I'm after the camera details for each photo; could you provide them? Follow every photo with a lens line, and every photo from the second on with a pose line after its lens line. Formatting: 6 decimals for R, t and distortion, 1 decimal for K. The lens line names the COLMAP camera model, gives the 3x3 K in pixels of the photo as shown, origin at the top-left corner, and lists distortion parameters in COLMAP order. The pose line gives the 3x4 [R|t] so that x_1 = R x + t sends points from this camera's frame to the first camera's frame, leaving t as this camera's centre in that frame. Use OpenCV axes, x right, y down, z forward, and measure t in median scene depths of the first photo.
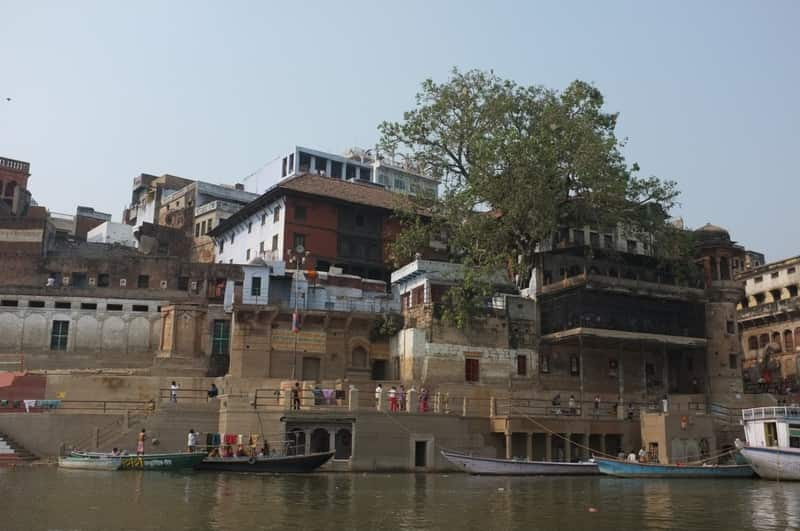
lens RADIAL K [[811.8, 0, 400.0], [0, 811.8, 265.5], [0, 0, 1]] dist [-0.078621, 0.224693]
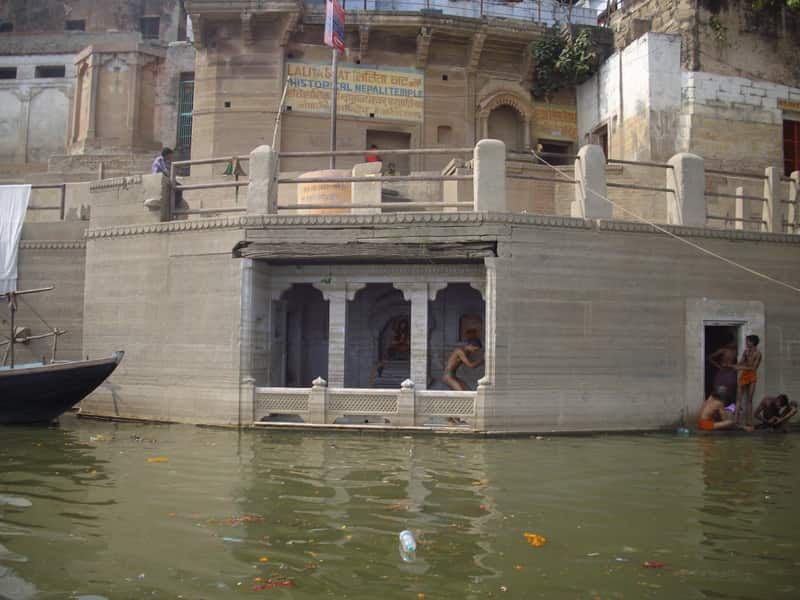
lens RADIAL K [[801.3, 0, 400.0], [0, 801.3, 300.0], [0, 0, 1]] dist [-0.101062, -0.000303]
pose [[0.983371, -0.014189, -0.181051, -0.031665], [0.042341, 0.987382, 0.152590, 0.135269], [0.176601, -0.157719, 0.971564, 0.594220]]
